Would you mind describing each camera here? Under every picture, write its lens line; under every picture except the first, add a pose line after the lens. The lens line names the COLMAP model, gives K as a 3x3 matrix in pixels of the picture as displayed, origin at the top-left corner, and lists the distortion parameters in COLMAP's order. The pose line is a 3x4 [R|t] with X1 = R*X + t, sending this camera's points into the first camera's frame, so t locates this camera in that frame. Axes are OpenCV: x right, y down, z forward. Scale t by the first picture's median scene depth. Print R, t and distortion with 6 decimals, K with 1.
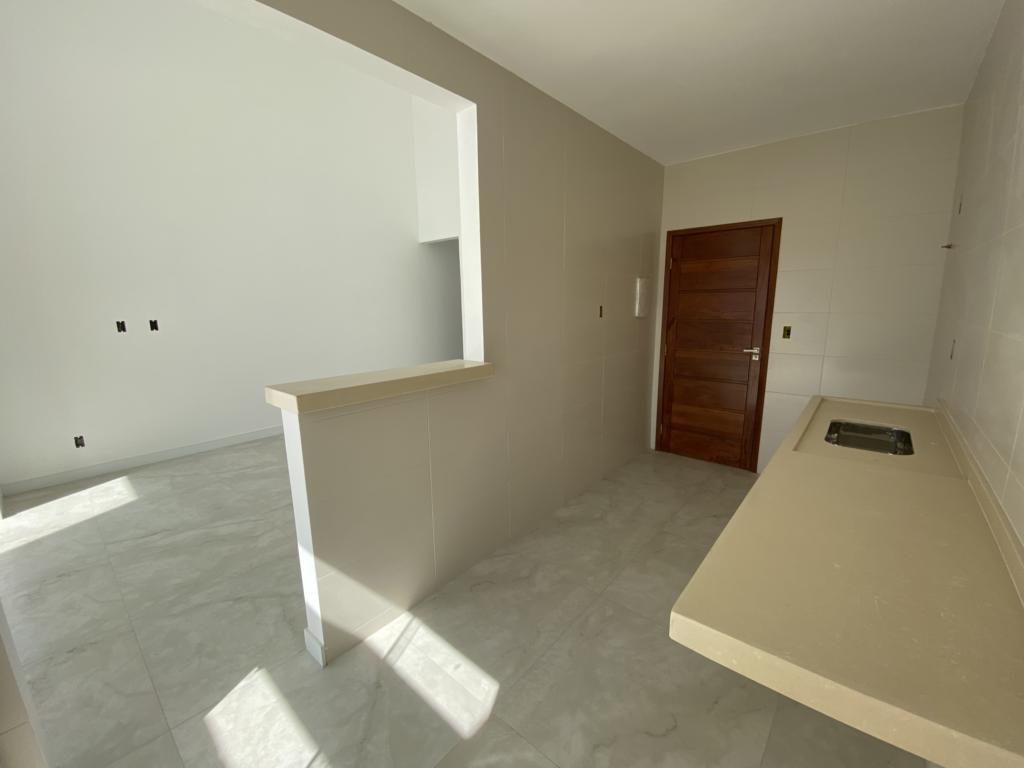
lens RADIAL K [[418.1, 0, 512.0], [0, 418.1, 384.0], [0, 0, 1]] dist [0.062664, -0.044257]
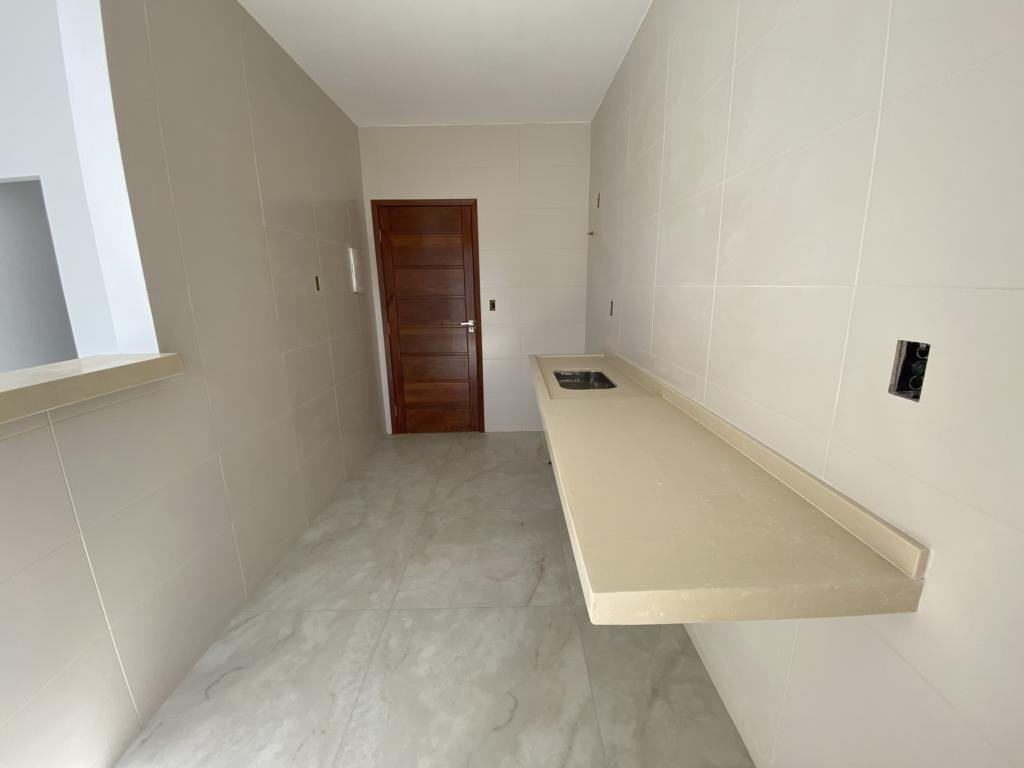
lens RADIAL K [[418.1, 0, 512.0], [0, 418.1, 384.0], [0, 0, 1]] dist [0.062664, -0.044257]
pose [[0.754729, -0.148760, 0.638948, -0.057754], [0.130110, 0.988547, 0.076467, 0.007739], [-0.643005, 0.025422, 0.765440, 0.110106]]
